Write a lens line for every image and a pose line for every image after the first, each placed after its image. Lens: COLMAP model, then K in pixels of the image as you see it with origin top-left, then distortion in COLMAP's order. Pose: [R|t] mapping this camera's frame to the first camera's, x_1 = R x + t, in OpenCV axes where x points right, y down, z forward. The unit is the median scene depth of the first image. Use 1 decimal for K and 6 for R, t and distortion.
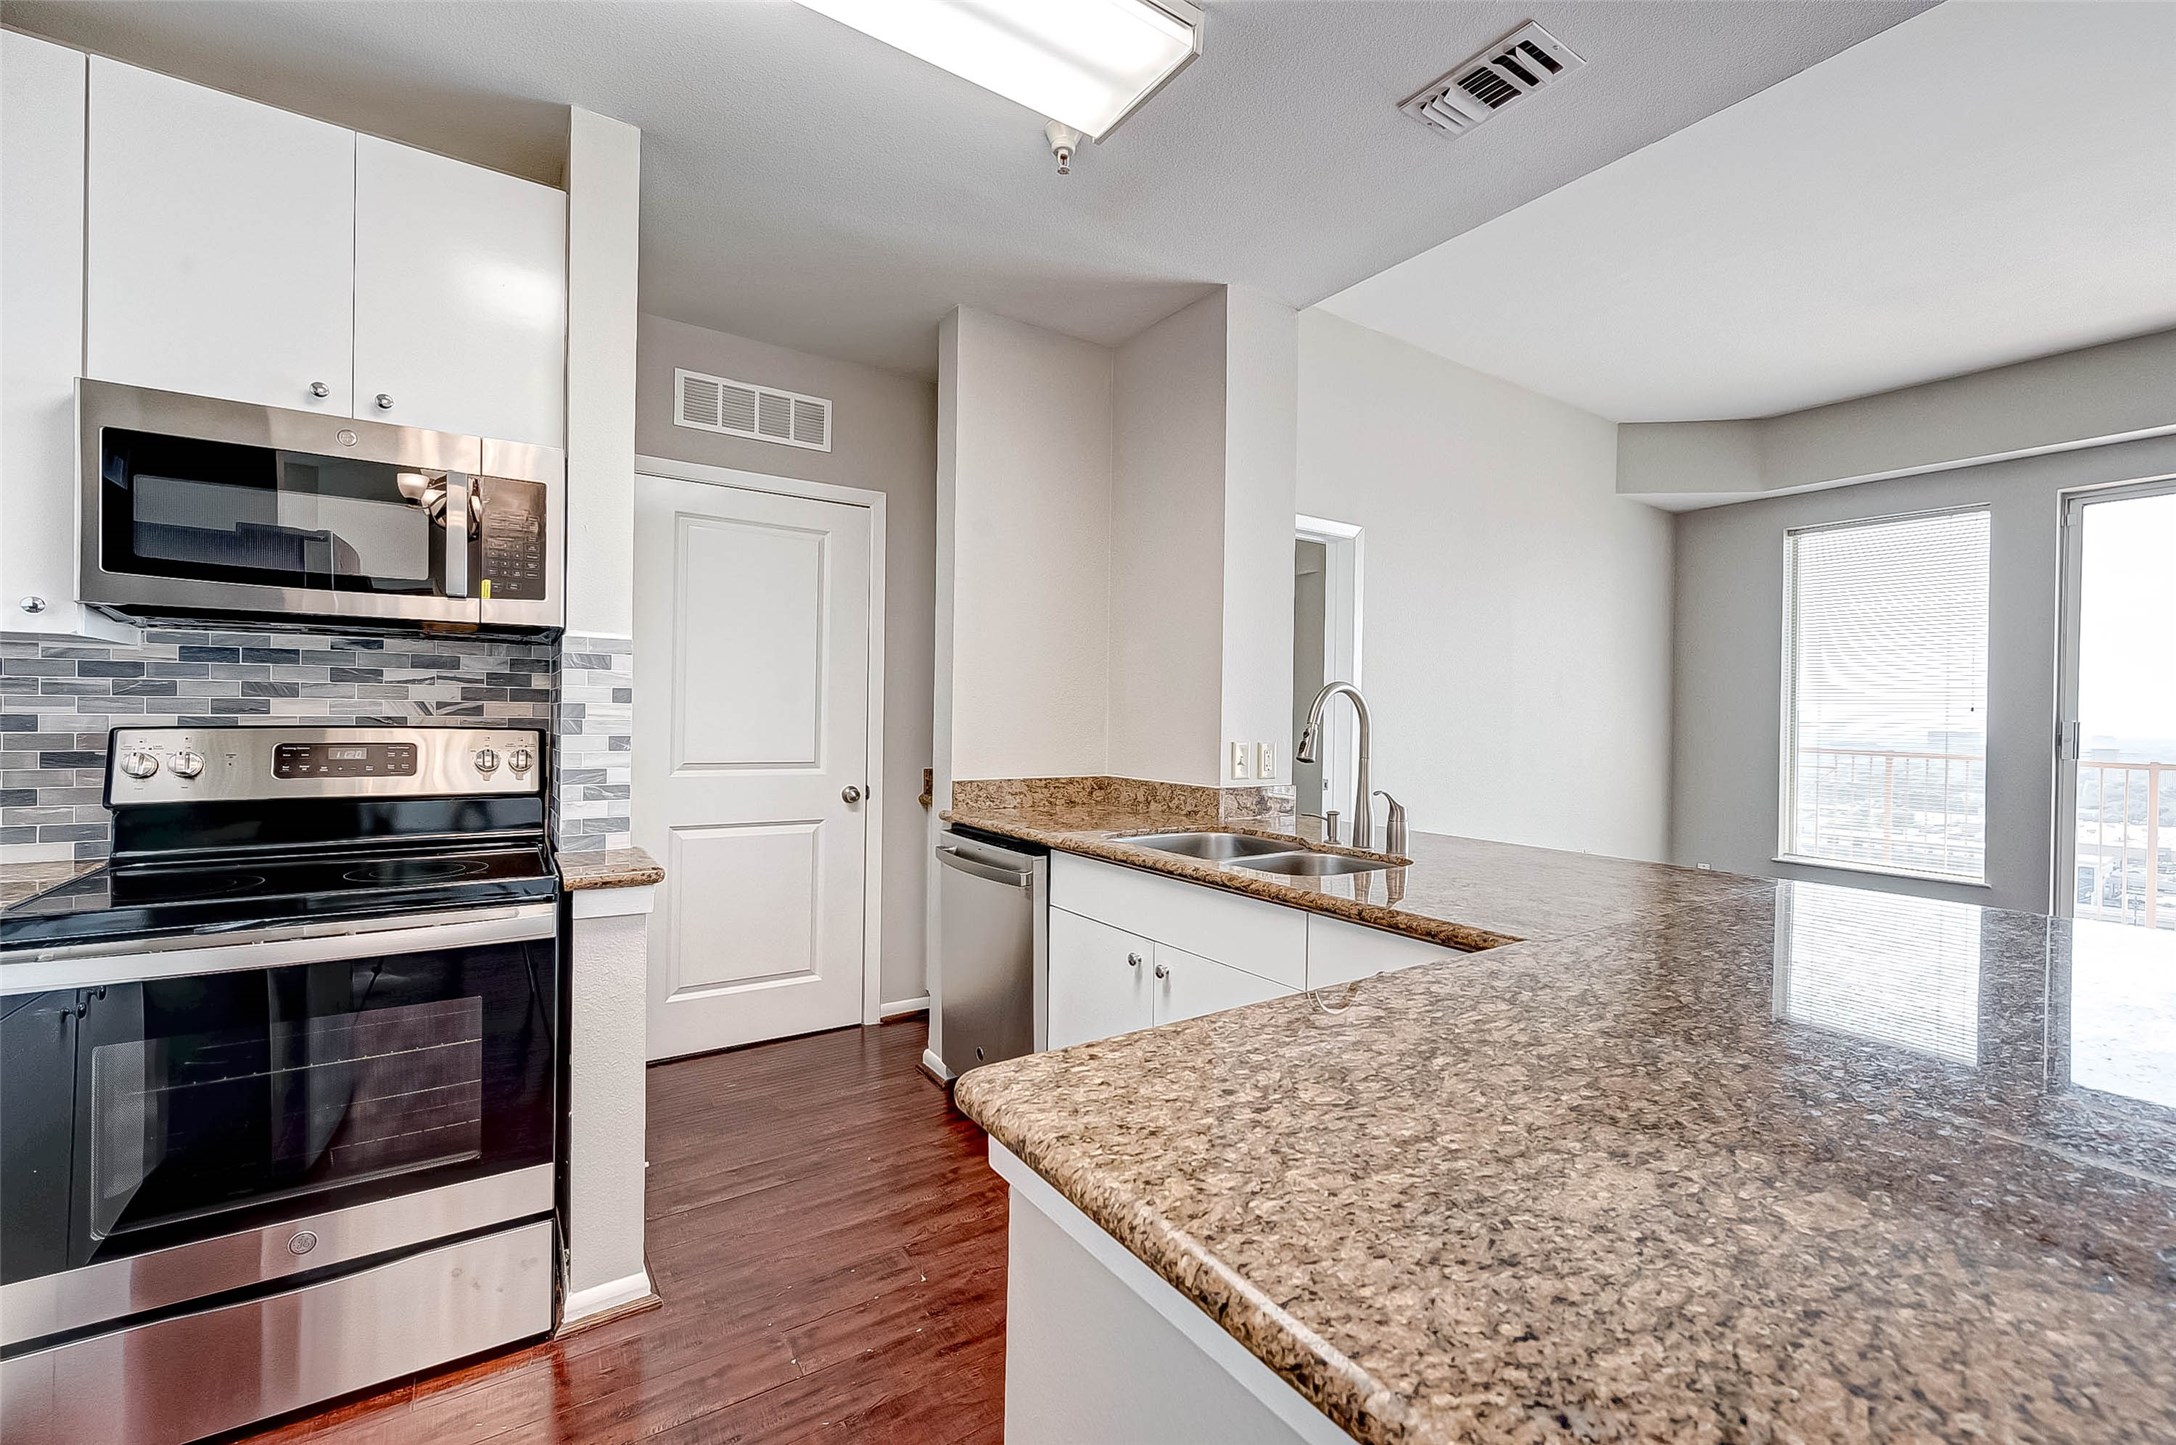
lens RADIAL K [[910.6, 0, 1092.0], [0, 910.6, 718.9], [0, 0, 1]] dist [-0.001048, -0.000263]
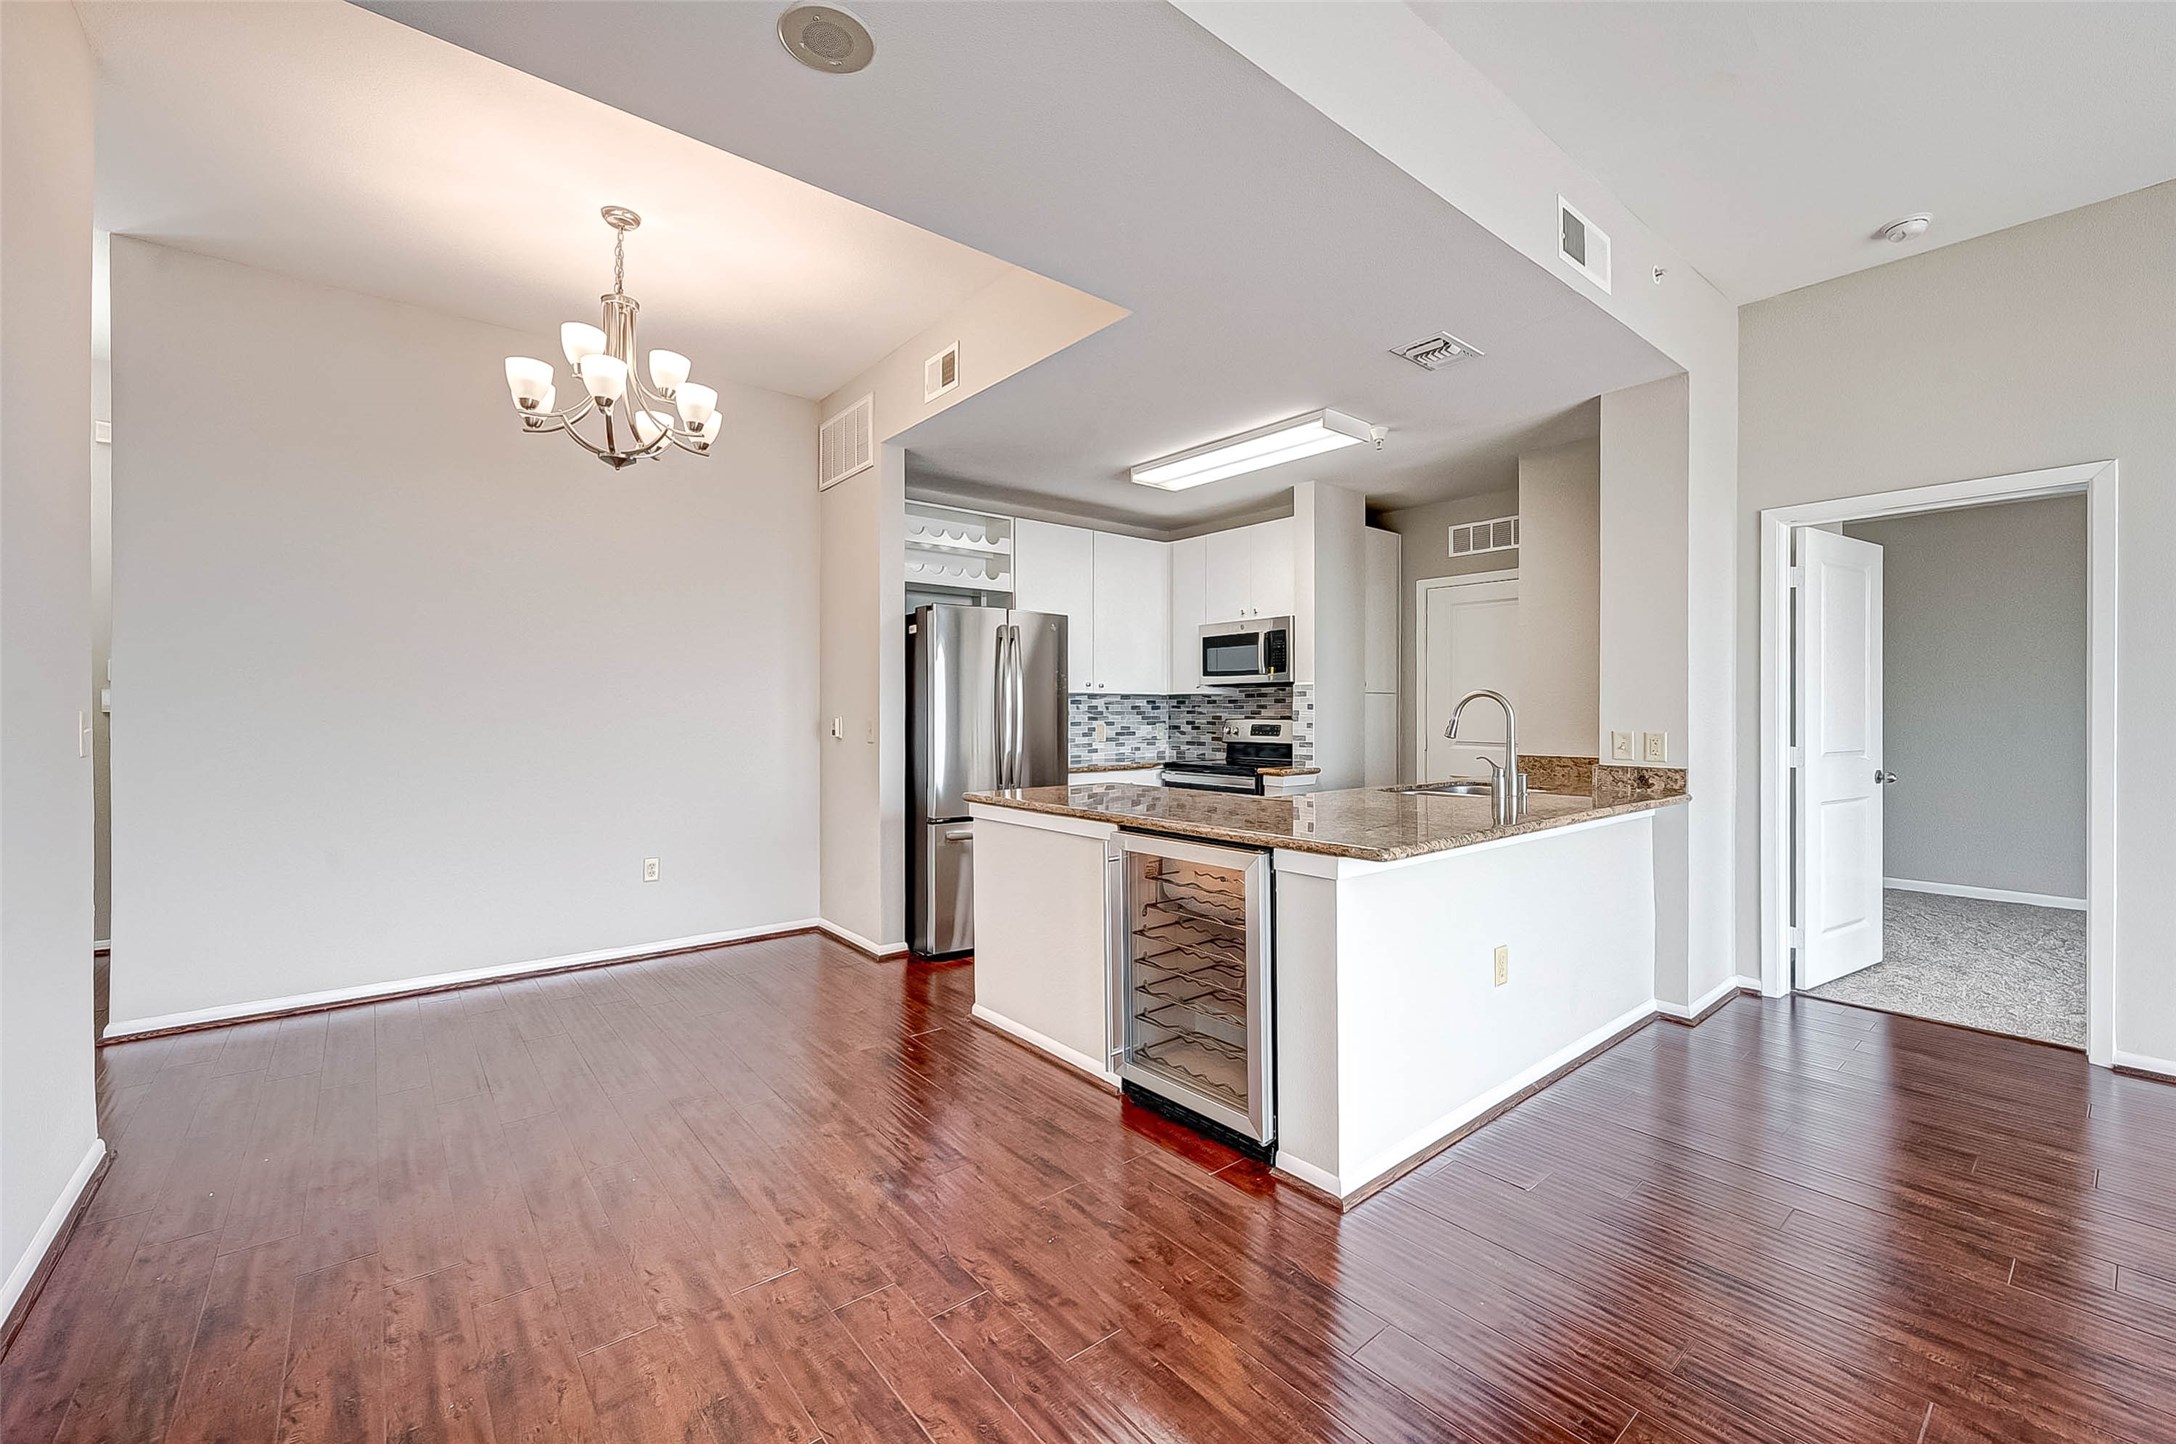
lens RADIAL K [[878.3, 0, 1096.7], [0, 878.3, 711.5], [0, 0, 1]] dist [-0.000174, -0.000021]
pose [[0.098502, -0.012373, -0.995060, 1.876523], [-0.003938, 0.999910, -0.012823, 0.021872], [0.995129, 0.005181, 0.098444, 0.170879]]
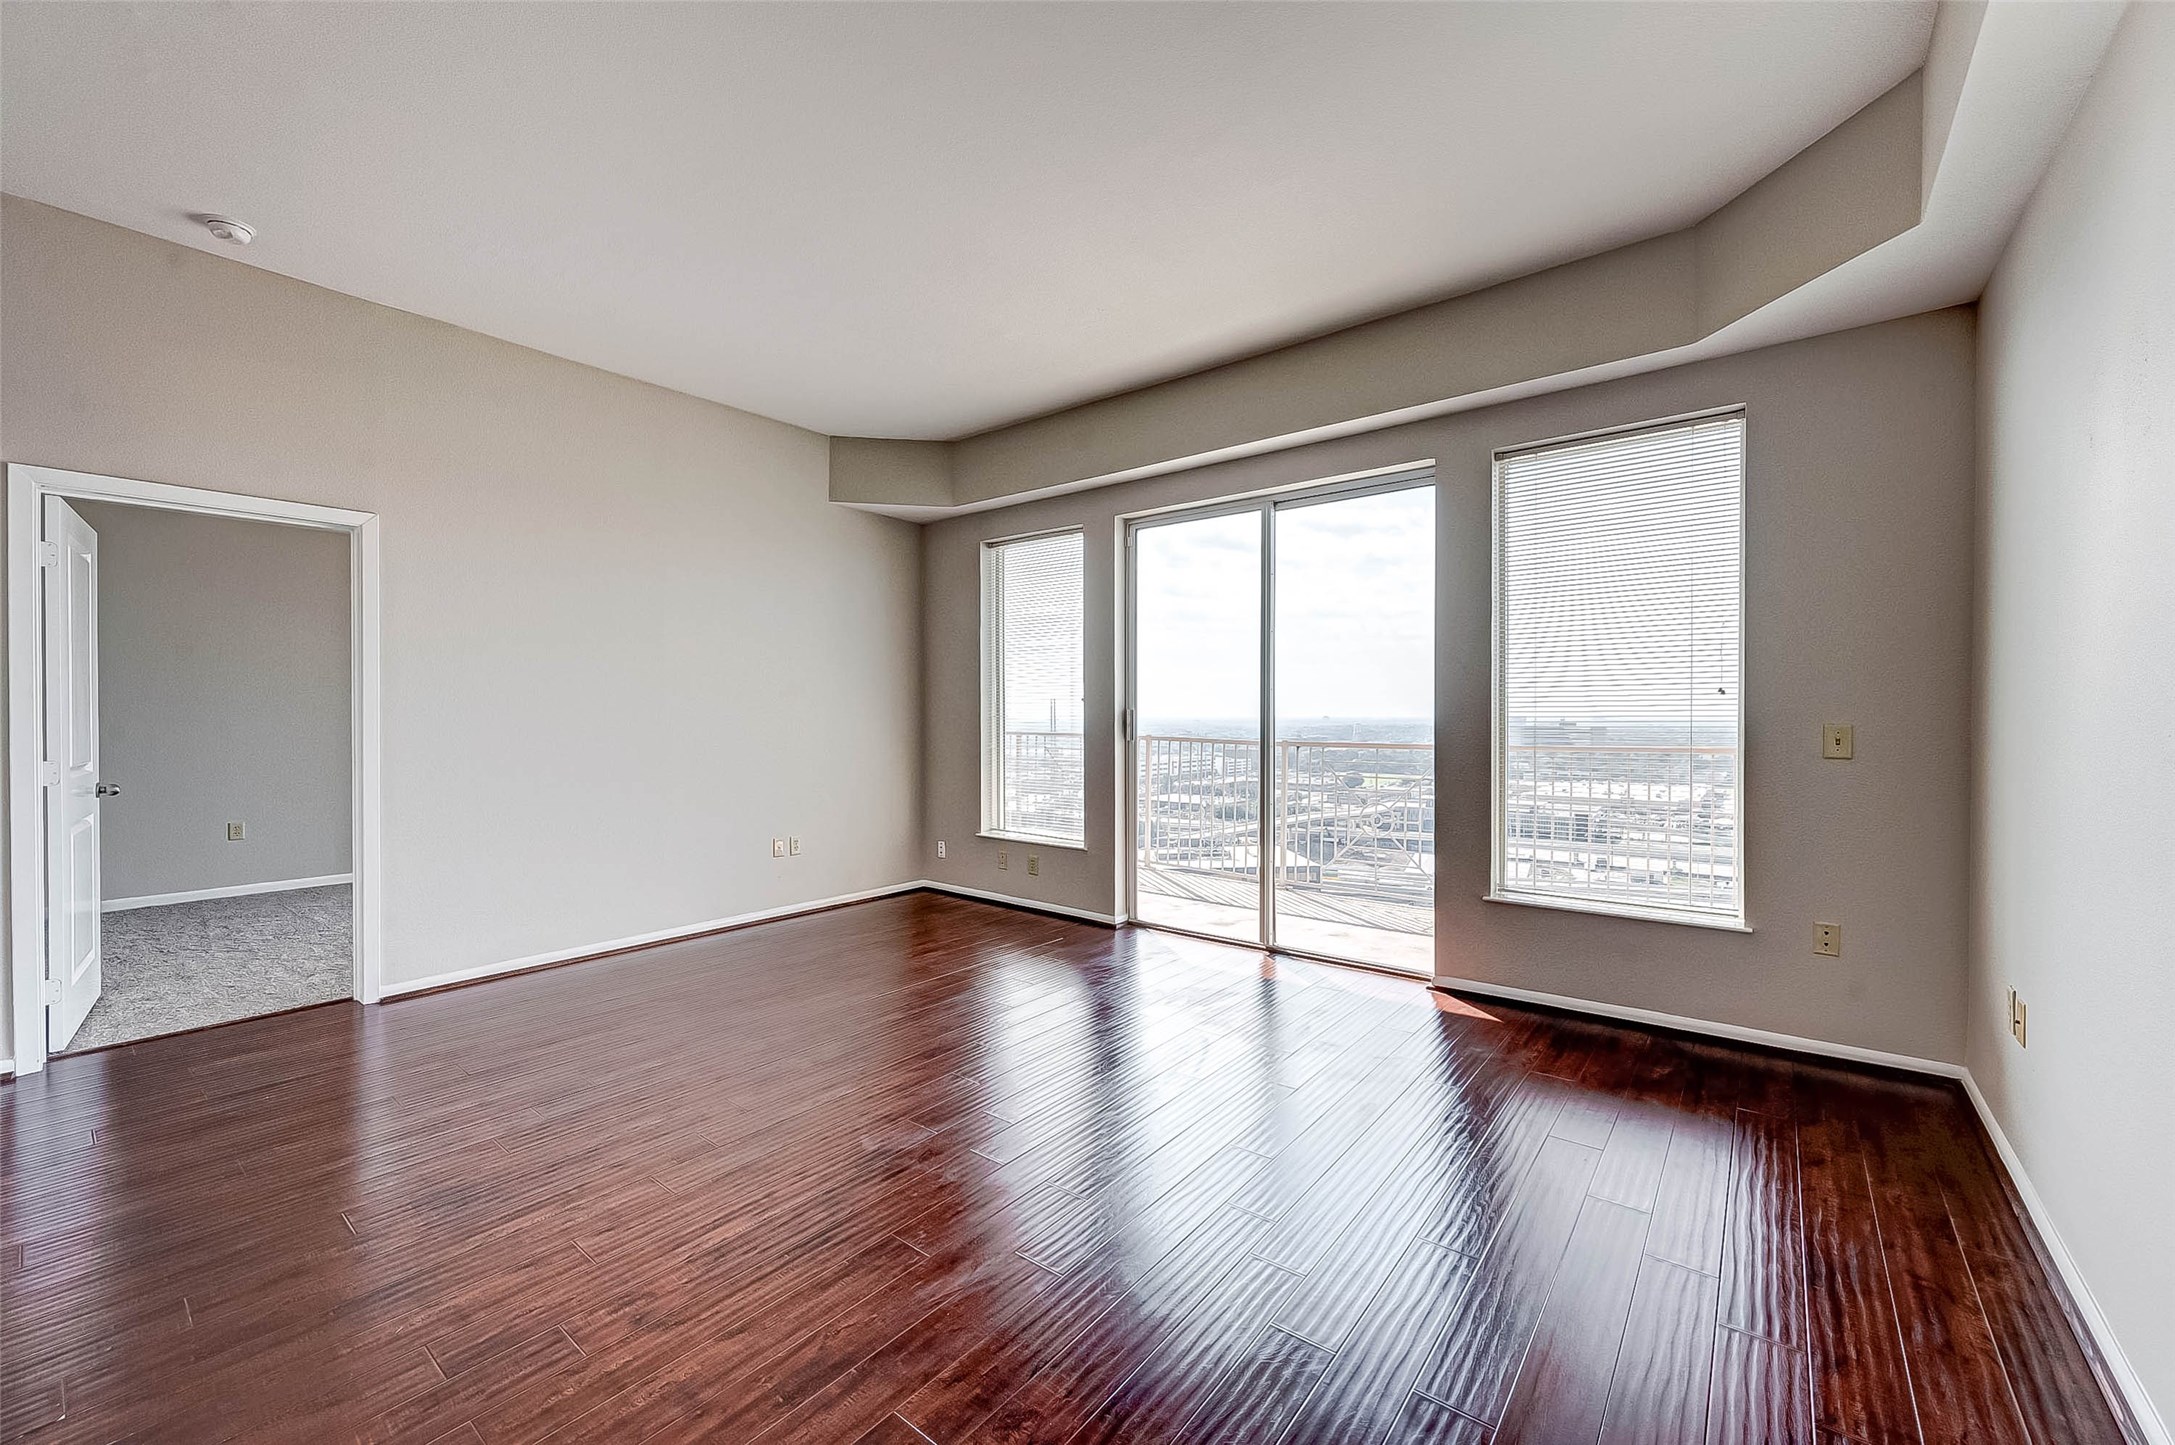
lens RADIAL K [[858.0, 0, 1084.0], [0, 858.0, 722.6], [0, 0, 1]] dist [0.000046, 0.000282]
pose [[0.954427, -0.019816, 0.297786, 1.453568], [0.017827, 0.999797, 0.009394, 0.018860], [-0.297912, -0.003657, 0.954586, -0.141790]]
